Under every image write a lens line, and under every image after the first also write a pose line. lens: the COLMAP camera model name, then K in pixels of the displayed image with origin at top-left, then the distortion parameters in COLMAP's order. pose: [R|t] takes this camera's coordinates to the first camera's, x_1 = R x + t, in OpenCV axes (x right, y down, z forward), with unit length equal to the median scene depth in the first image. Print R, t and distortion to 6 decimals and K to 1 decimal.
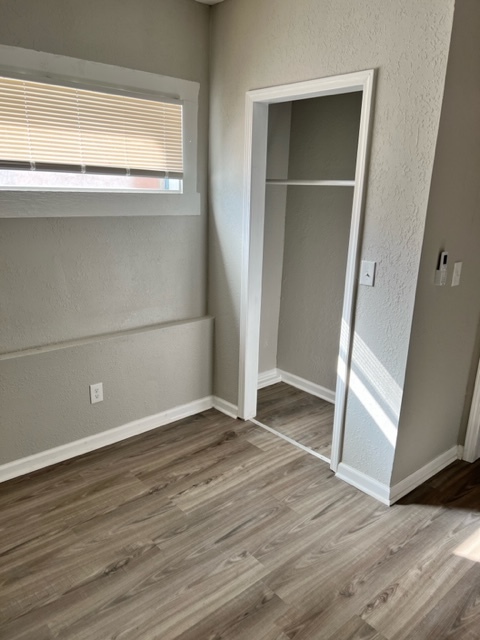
lens RADIAL K [[479.2, 0, 239.7], [0, 479.2, 320.4], [0, 0, 1]] dist [-0.004053, -0.020813]
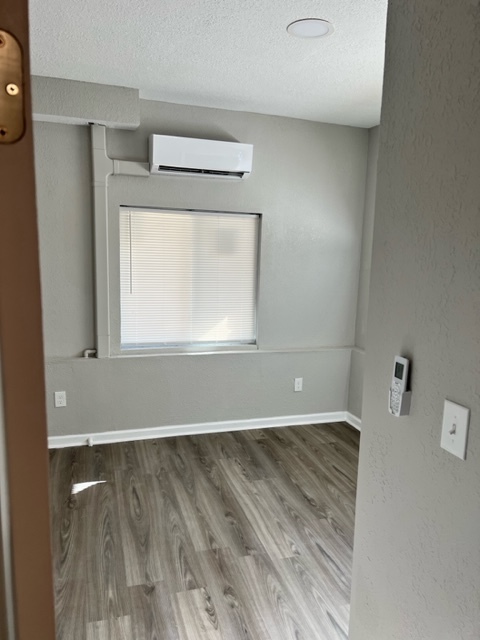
lens RADIAL K [[479.2, 0, 240.4], [0, 479.2, 320.1], [0, 0, 1]] dist [-0.004053, -0.020813]
pose [[-0.395493, 0.114712, -0.911277, 1.156148], [-0.287954, 0.926662, 0.241620, -0.310131], [0.872163, 0.357965, -0.333457, 1.148163]]
